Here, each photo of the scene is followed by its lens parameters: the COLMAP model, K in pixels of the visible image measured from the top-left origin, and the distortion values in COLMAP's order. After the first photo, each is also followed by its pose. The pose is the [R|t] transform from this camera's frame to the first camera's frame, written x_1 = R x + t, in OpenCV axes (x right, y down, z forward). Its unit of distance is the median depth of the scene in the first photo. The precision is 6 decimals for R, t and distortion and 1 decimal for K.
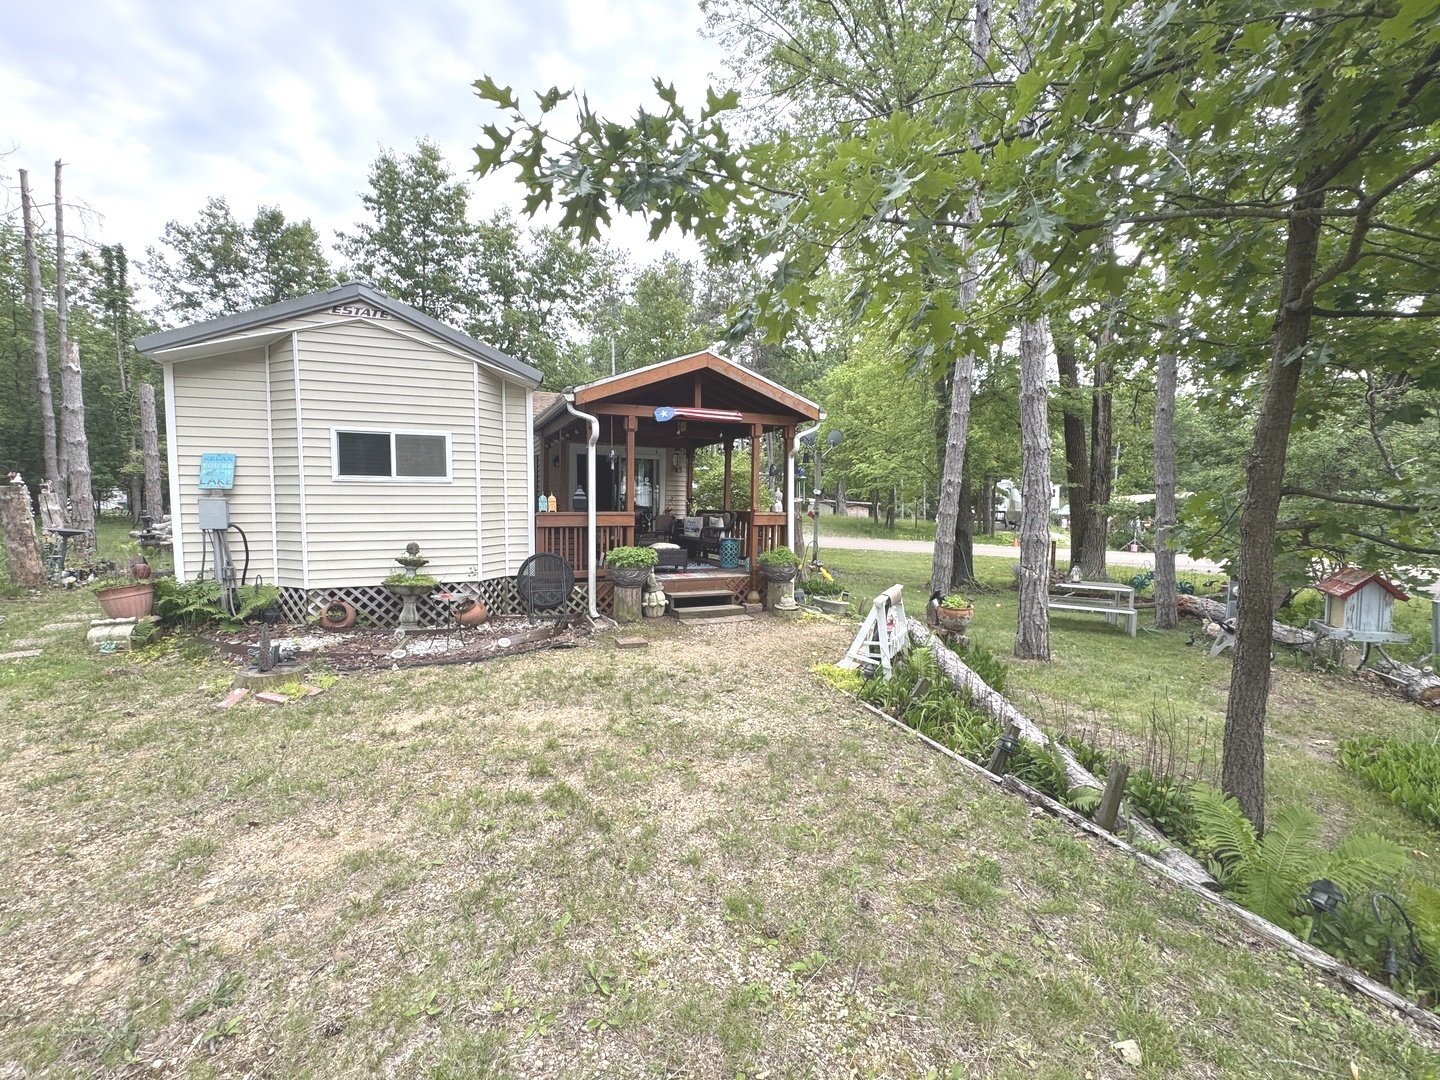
lens RADIAL K [[638.3, 0, 720.0], [0, 638.3, 540.0], [0, 0, 1]] dist [-0.013078, -0.000002]
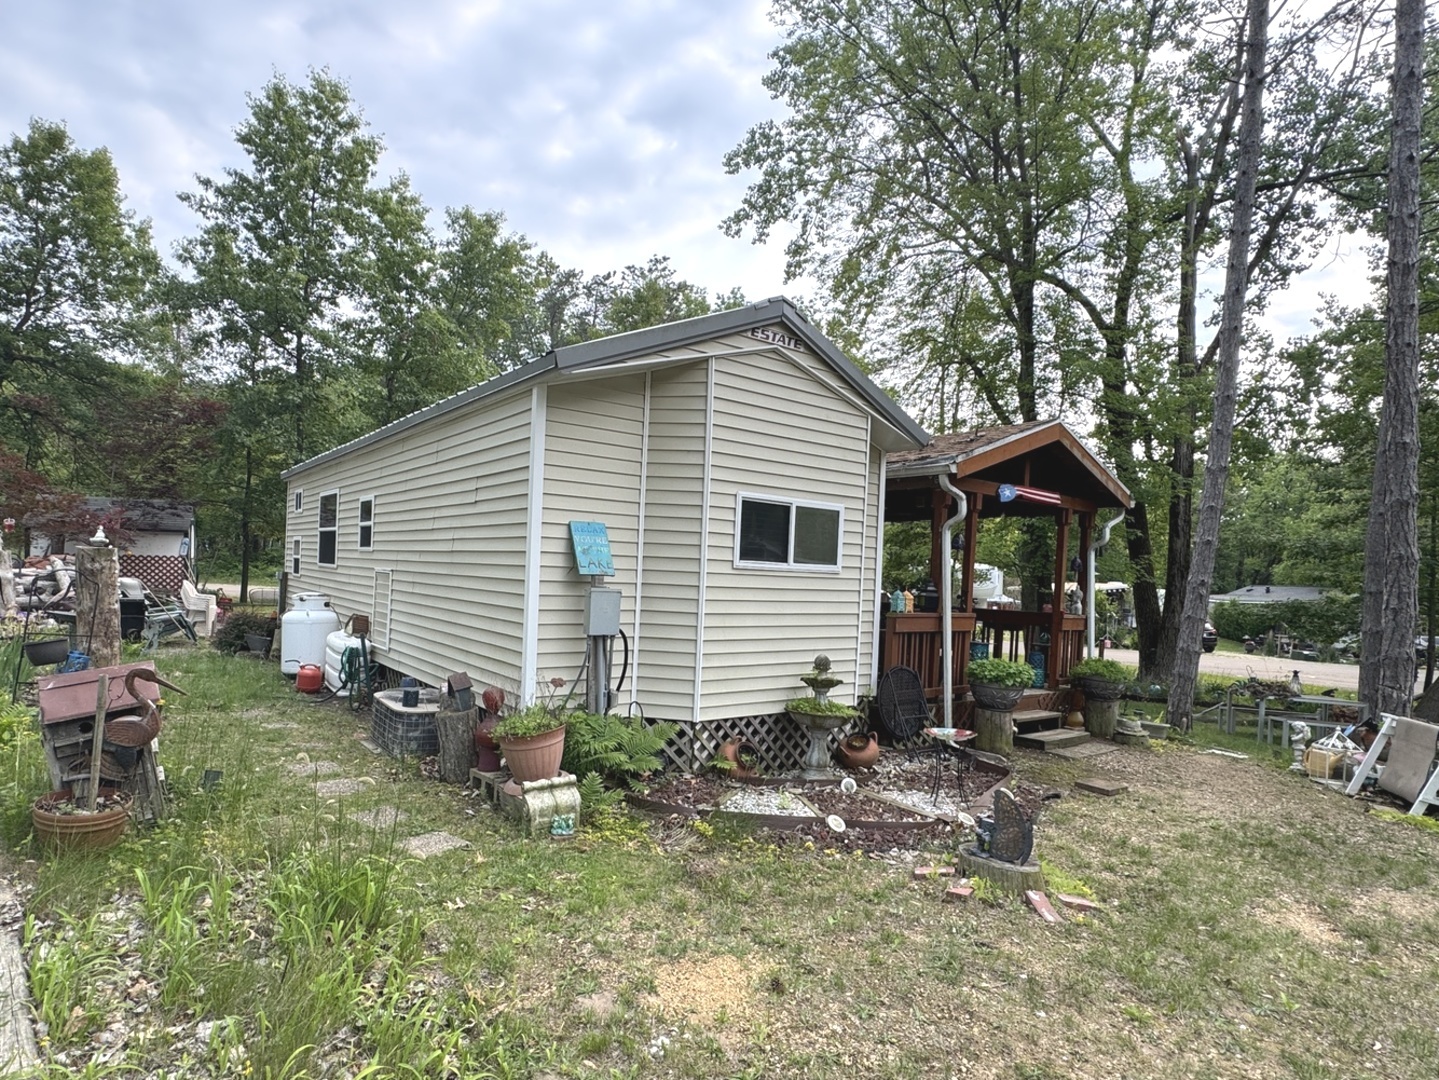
lens RADIAL K [[794.0, 0, 712.8], [0, 794.0, 579.5], [0, 0, 1]] dist [0.003184, 0.001132]
pose [[0.973351, 0.033698, 0.226832, -0.808259], [-0.021841, 0.998271, -0.054580, -0.029544], [-0.228279, 0.048171, 0.972403, 0.136565]]
